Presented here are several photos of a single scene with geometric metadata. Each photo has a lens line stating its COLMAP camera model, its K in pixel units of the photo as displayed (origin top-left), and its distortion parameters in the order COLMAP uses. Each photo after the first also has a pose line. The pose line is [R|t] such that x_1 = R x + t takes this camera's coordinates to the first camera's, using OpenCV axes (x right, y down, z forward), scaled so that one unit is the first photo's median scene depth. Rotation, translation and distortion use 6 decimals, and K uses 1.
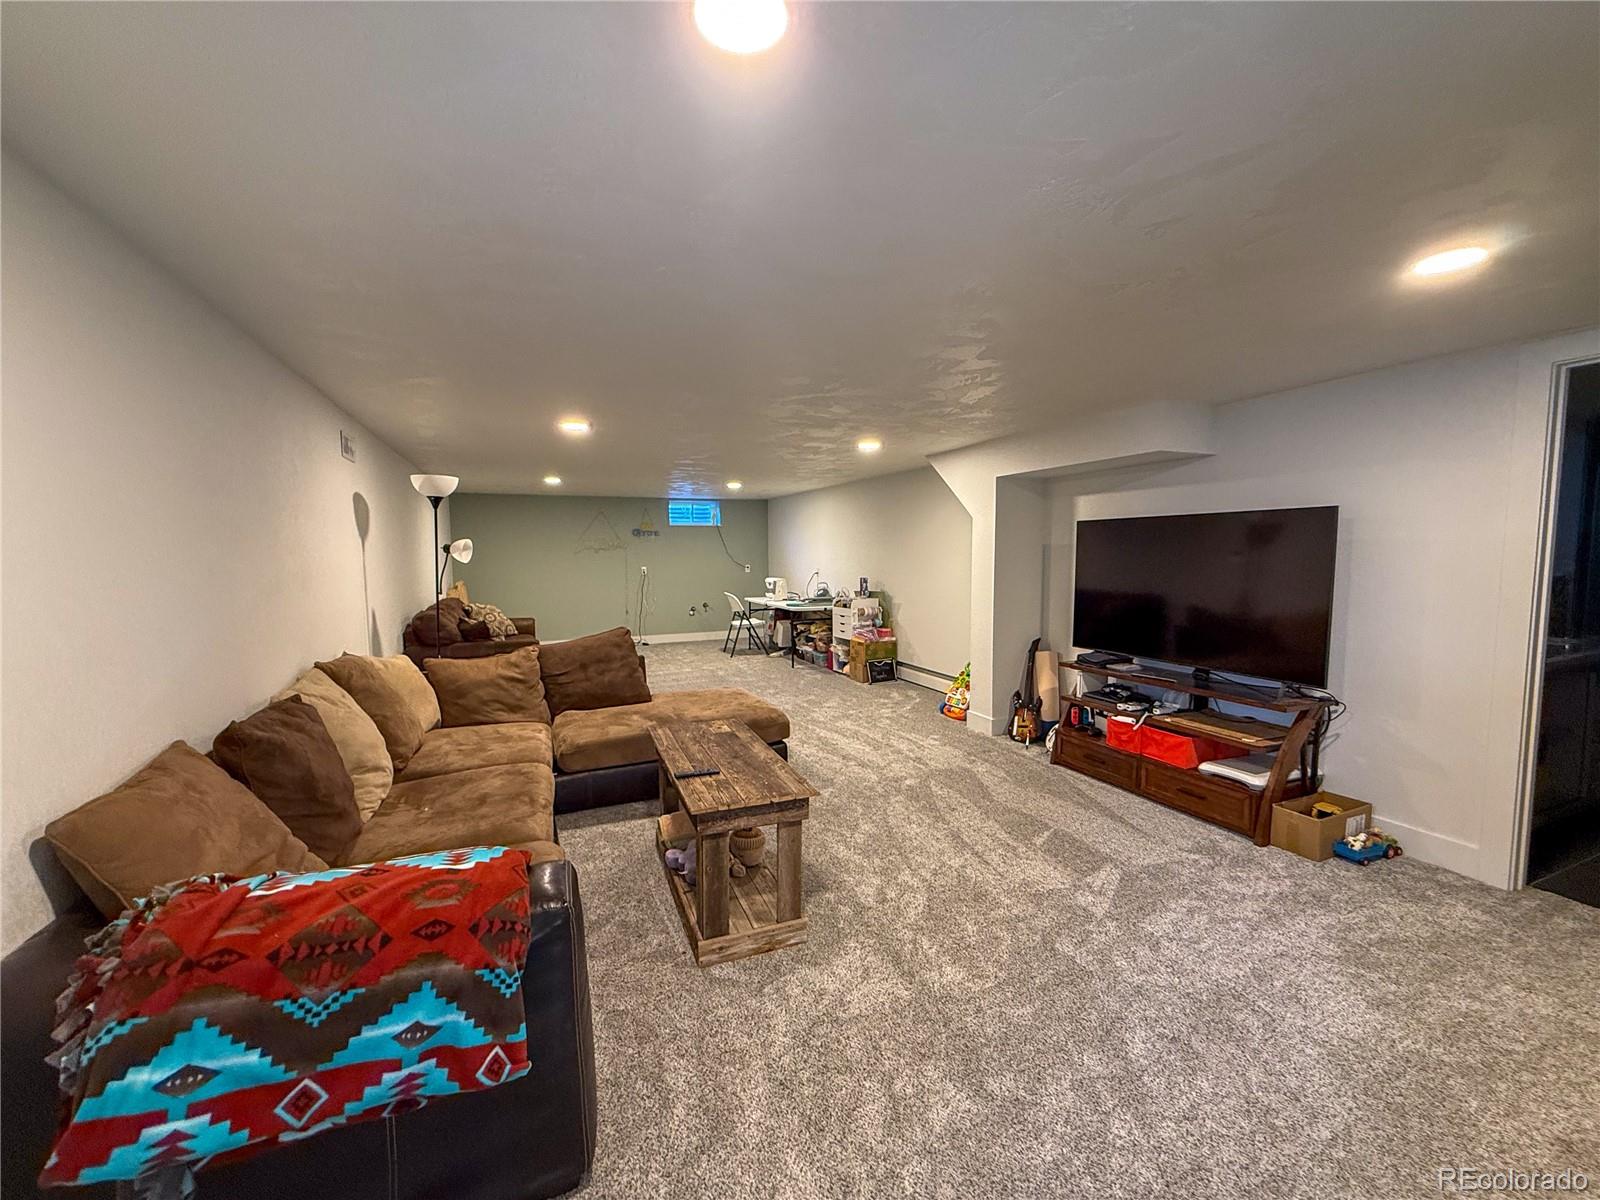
lens RADIAL K [[654.7, 0, 778.4], [0, 654.7, 597.3], [0, 0, 1]] dist [-0.000958, -0.000181]
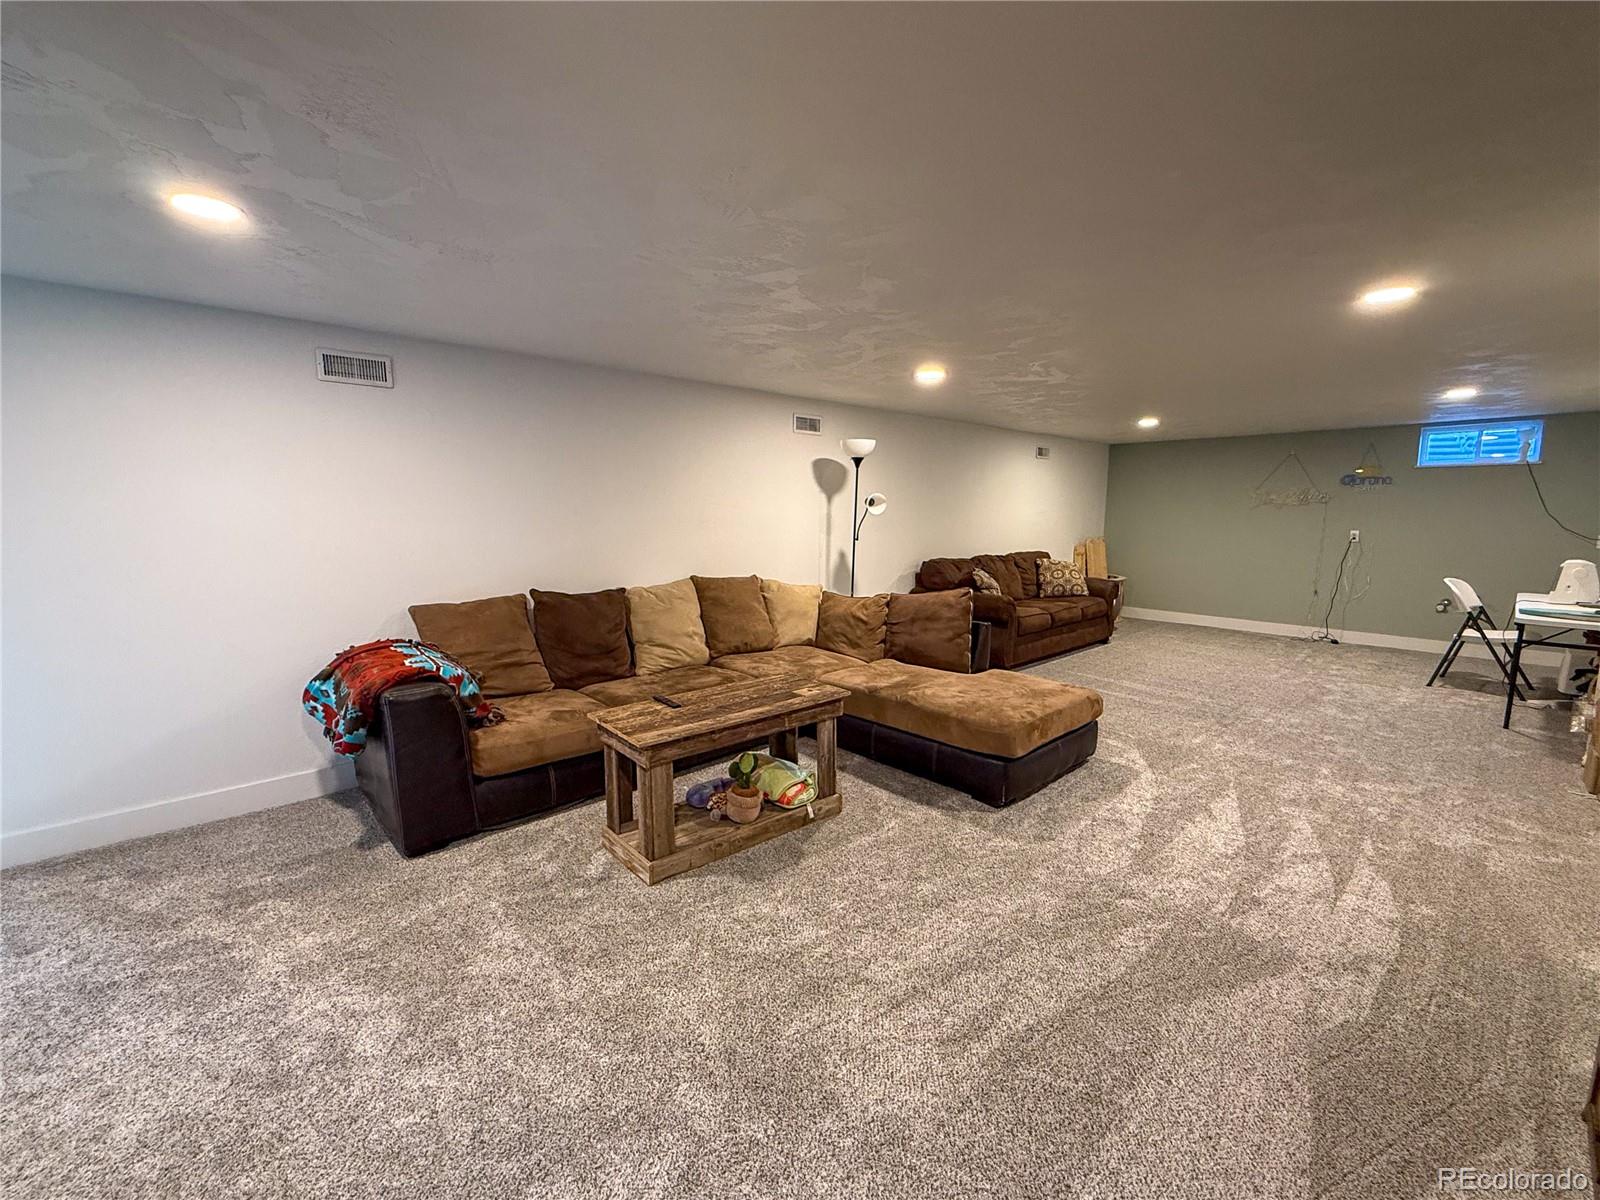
lens RADIAL K [[654.7, 0, 778.4], [0, 654.7, 597.3], [0, 0, 1]] dist [-0.000958, -0.000181]
pose [[0.324716, 0.132167, -0.936531, 0.567912], [-0.072060, 0.990767, 0.114836, -0.029738], [0.943062, 0.030197, 0.331242, 0.472478]]
